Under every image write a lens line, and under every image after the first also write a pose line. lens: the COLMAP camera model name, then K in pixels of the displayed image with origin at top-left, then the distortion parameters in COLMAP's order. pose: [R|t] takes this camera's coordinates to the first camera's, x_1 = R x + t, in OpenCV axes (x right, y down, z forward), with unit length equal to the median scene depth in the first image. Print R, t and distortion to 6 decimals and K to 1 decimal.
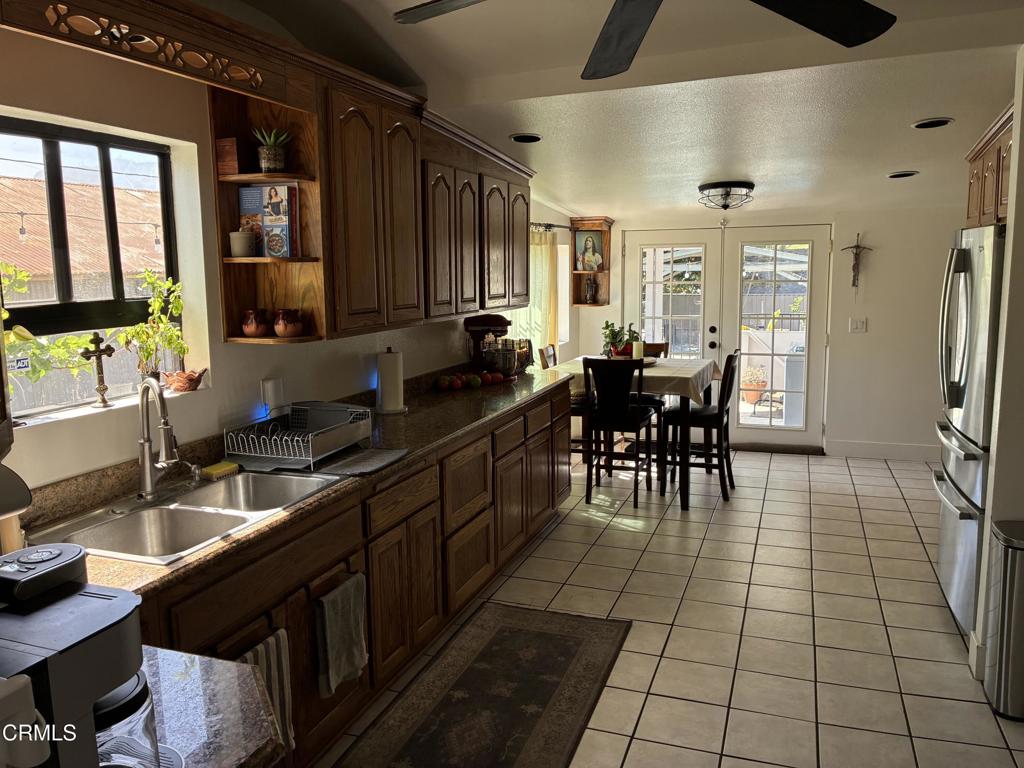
lens RADIAL K [[789.7, 0, 514.6], [0, 789.7, 381.7], [0, 0, 1]] dist [0.031322, -0.011933]
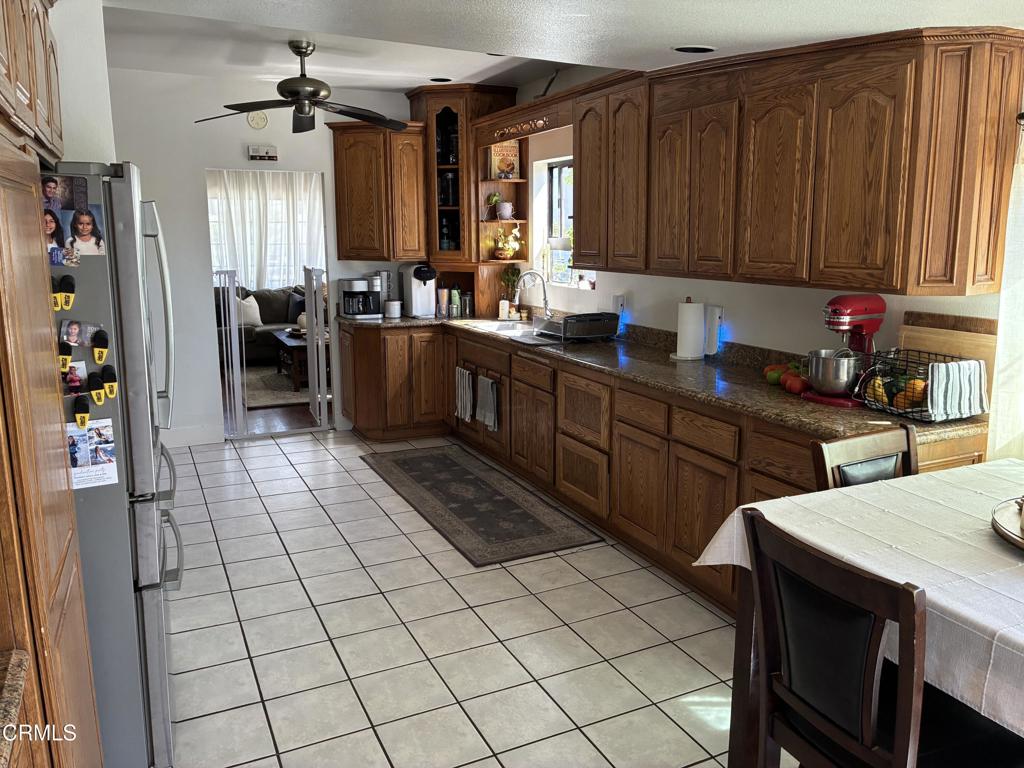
lens RADIAL K [[789.7, 0, 513.2], [0, 789.7, 385.9], [0, 0, 1]] dist [0.031322, -0.011933]
pose [[-0.704013, 0.147083, -0.694790, 0.913067], [-0.096663, 0.949369, 0.298922, -0.267948], [0.703578, 0.277606, -0.654151, 1.884419]]
